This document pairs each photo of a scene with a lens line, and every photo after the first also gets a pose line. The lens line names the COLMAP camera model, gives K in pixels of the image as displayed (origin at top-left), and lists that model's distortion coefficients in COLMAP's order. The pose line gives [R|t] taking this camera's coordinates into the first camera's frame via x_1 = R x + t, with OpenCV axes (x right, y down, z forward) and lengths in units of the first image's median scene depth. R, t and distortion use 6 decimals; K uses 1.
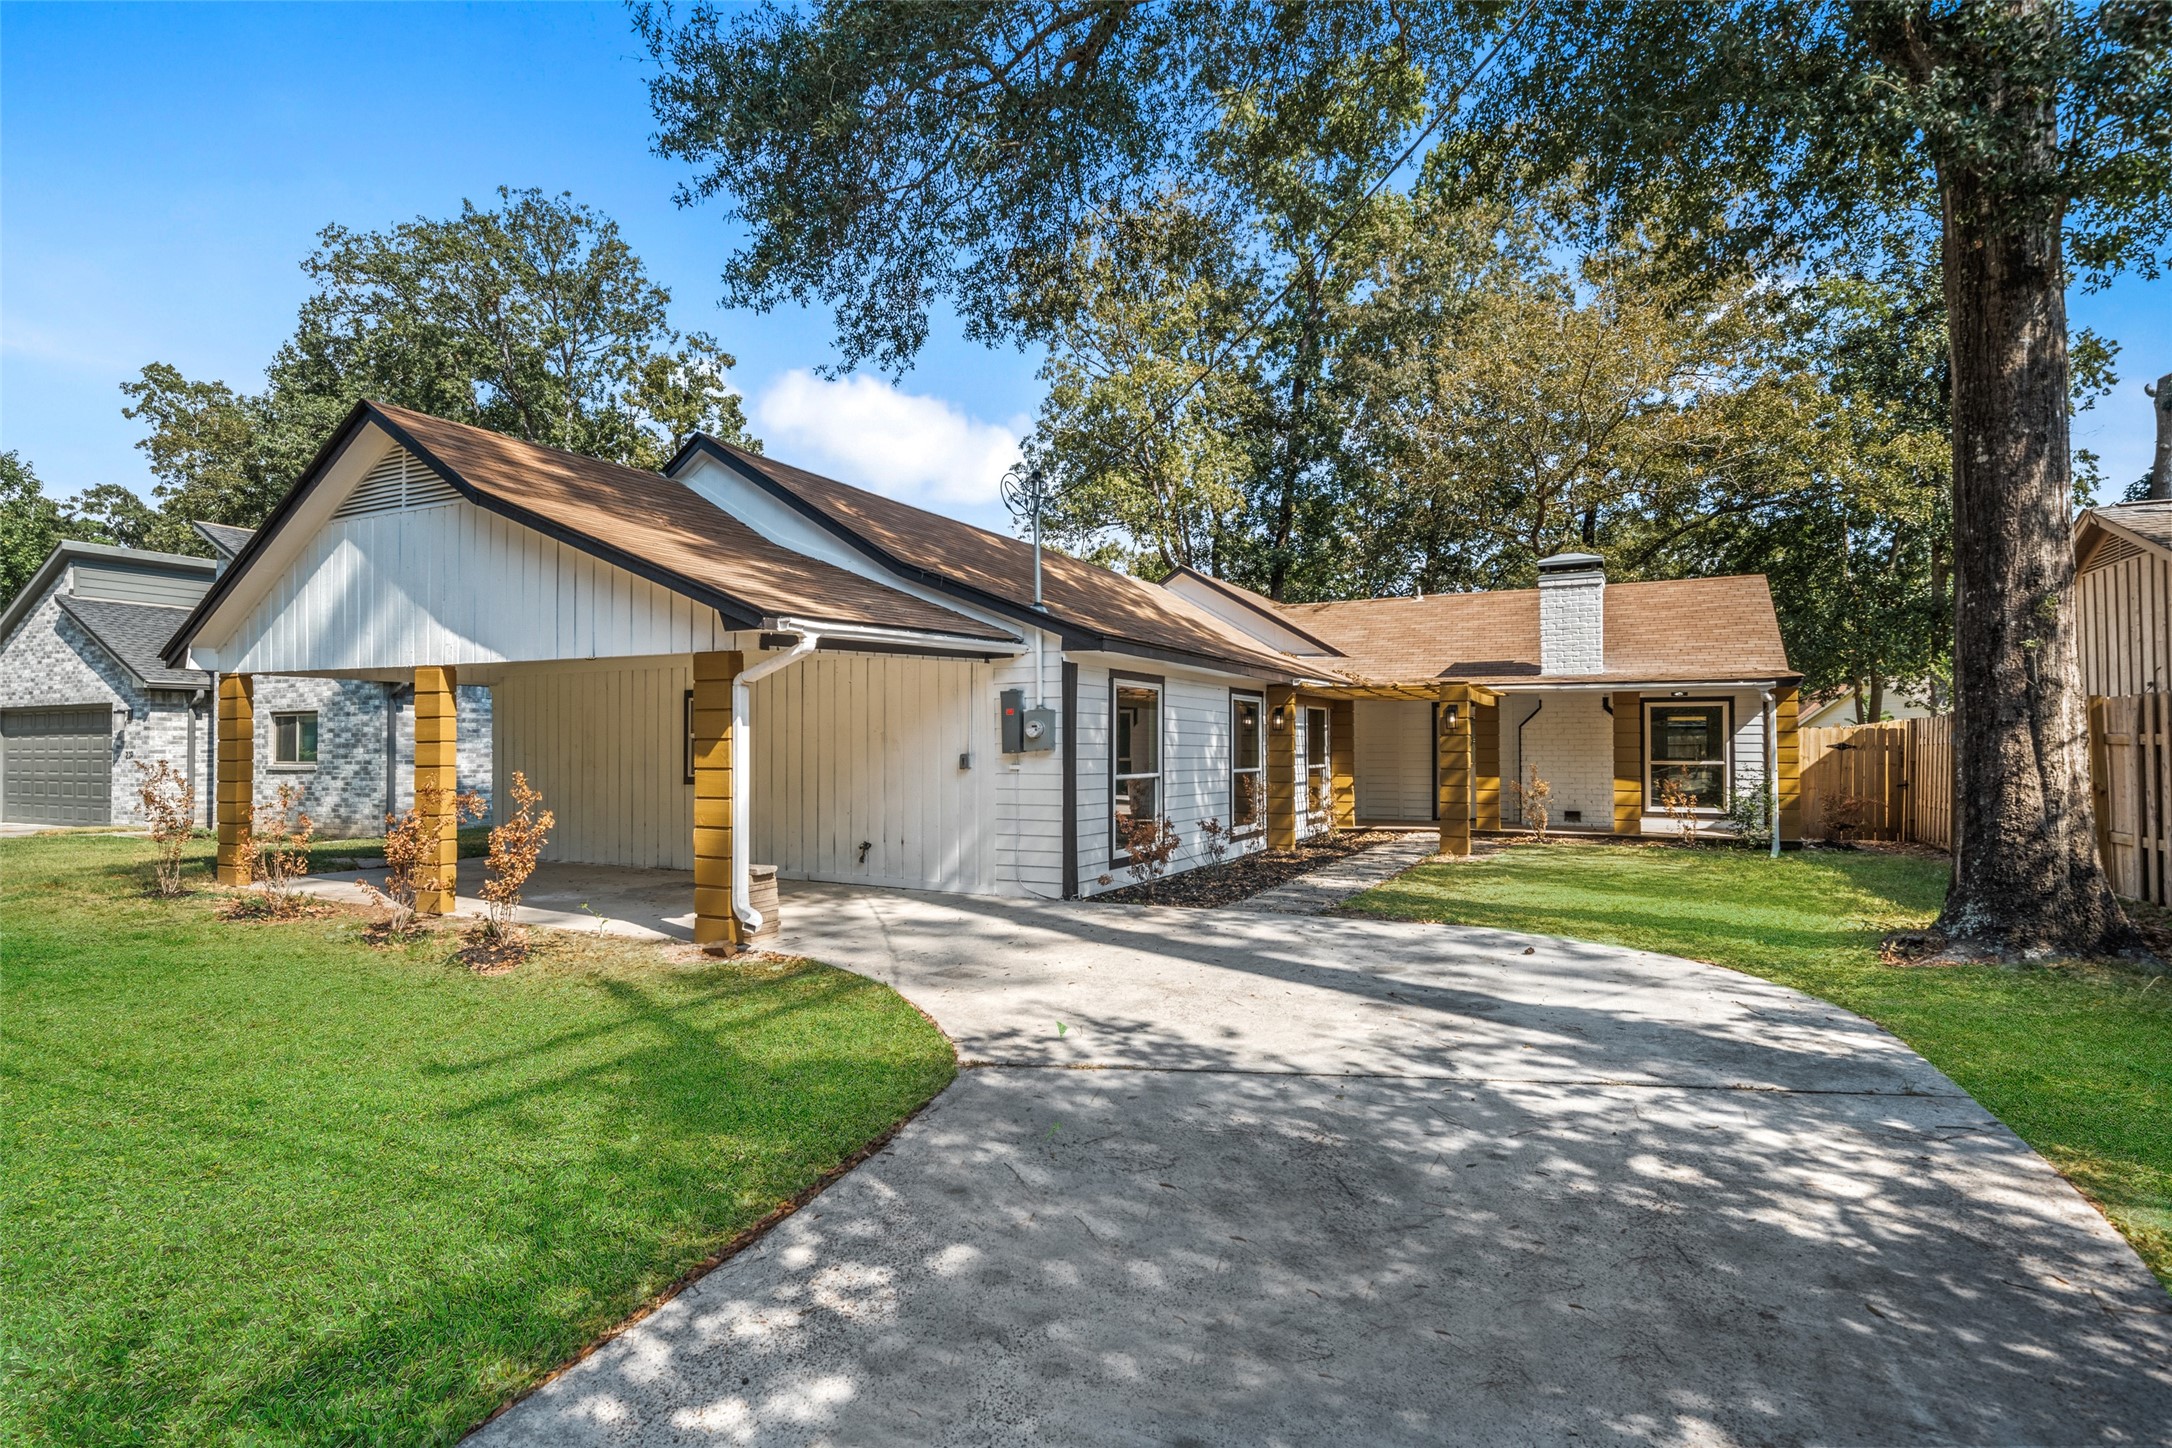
lens RADIAL K [[1051.3, 0, 1086.0], [0, 1051.3, 724.0], [0, 0, 1]] dist [0.000481, 0.000133]
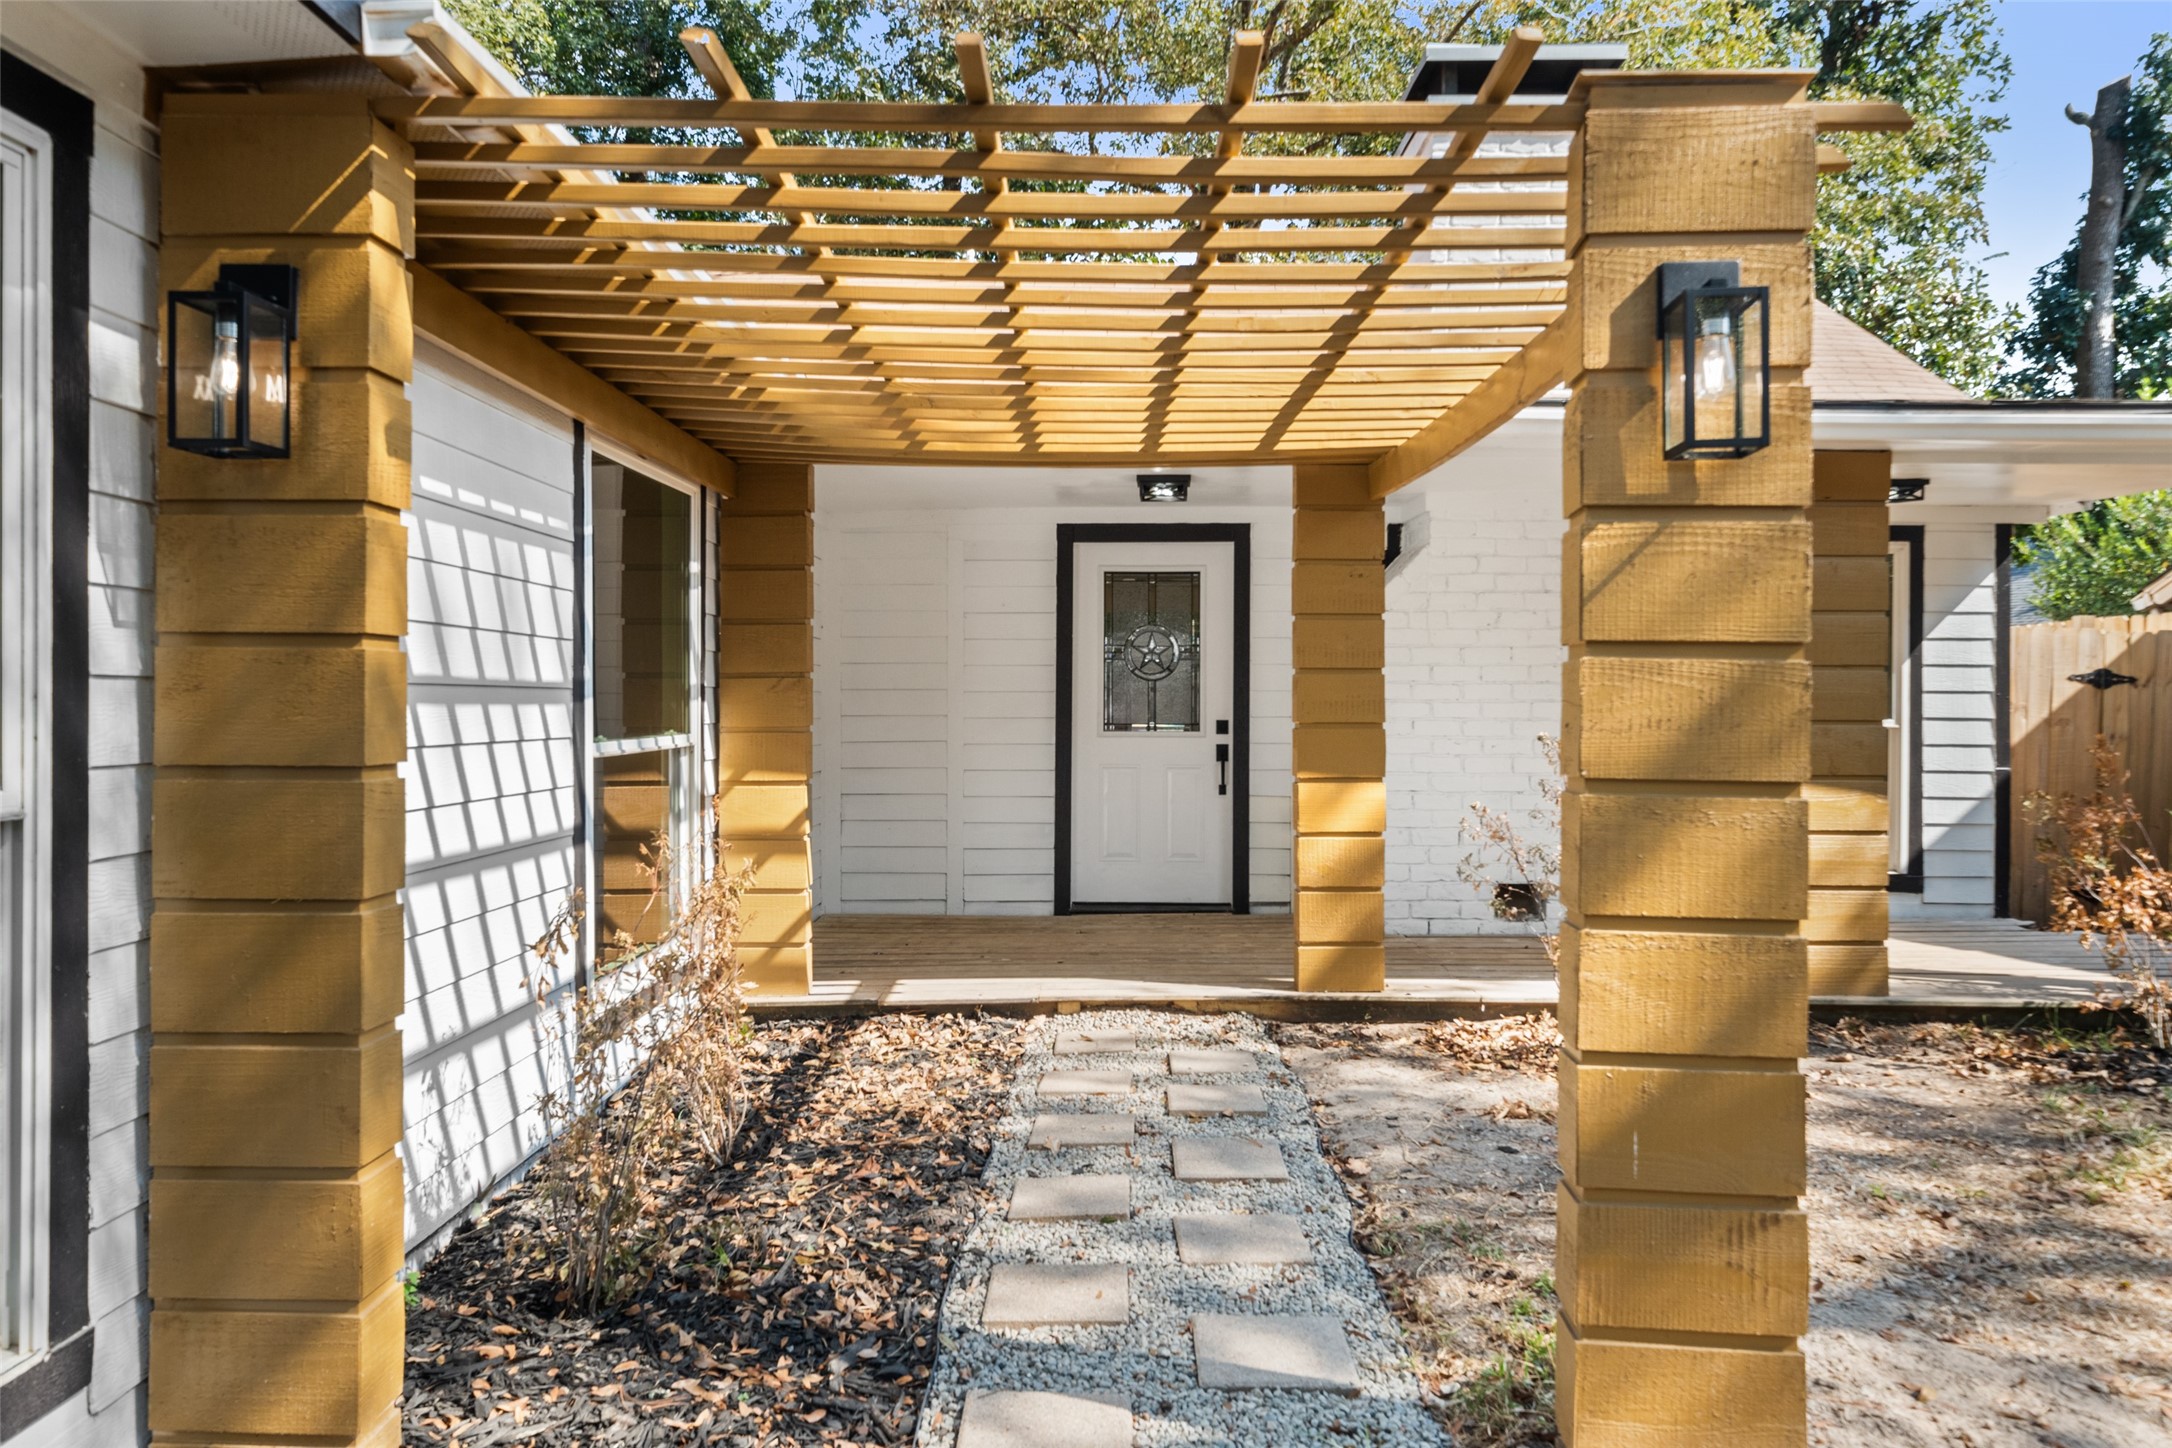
lens RADIAL K [[1500.9, 0, 1086.0], [0, 1500.9, 724.0], [0, 0, 1]] dist [0.000755, 0.000520]
pose [[0.898398, -0.001704, 0.439179, 0.164926], [-0.013595, 0.999405, 0.031688, 0.025415], [-0.438972, -0.034439, 0.897841, 0.684819]]
